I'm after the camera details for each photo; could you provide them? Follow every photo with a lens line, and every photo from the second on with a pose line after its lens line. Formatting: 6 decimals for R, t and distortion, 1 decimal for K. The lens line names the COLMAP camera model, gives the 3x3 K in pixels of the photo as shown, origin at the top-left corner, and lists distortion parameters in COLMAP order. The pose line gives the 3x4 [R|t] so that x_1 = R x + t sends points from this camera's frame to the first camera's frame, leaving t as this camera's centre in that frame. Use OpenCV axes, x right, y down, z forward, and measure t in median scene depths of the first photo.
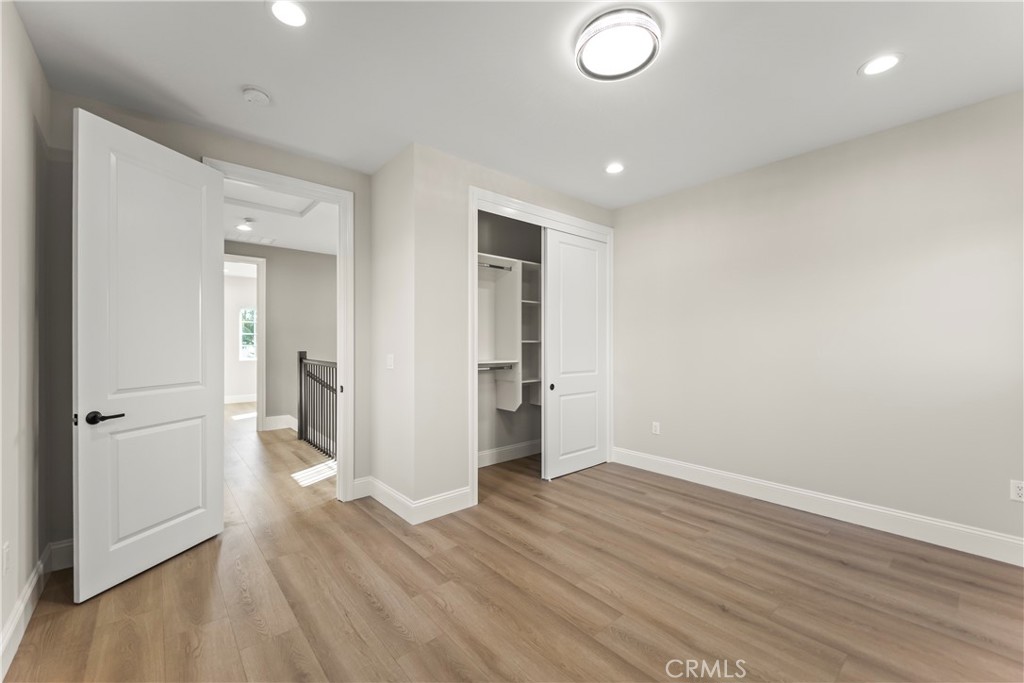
lens RADIAL K [[408.6, 0, 506.2], [0, 408.6, 341.8], [0, 0, 1]] dist [0.008705, -0.004692]
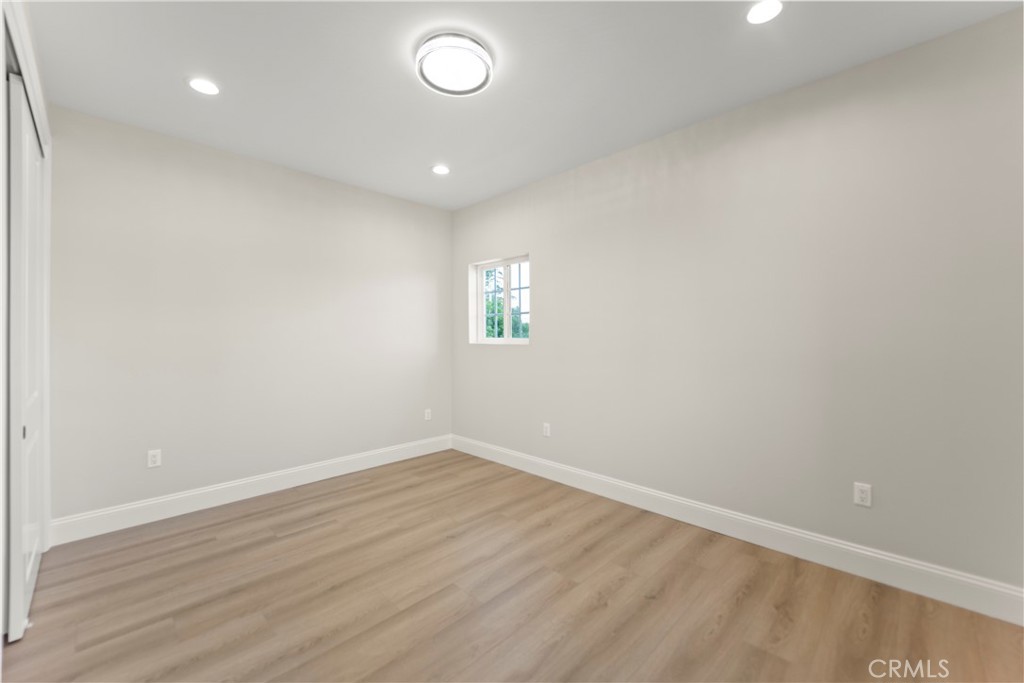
lens RADIAL K [[408.6, 0, 503.7], [0, 408.6, 340.9], [0, 0, 1]] dist [0.008705, -0.004692]
pose [[-0.087297, -0.006069, 0.996164, -0.560763], [-0.001756, 0.999981, 0.005938, 0.002337], [-0.996181, -0.001231, -0.087306, 0.654824]]
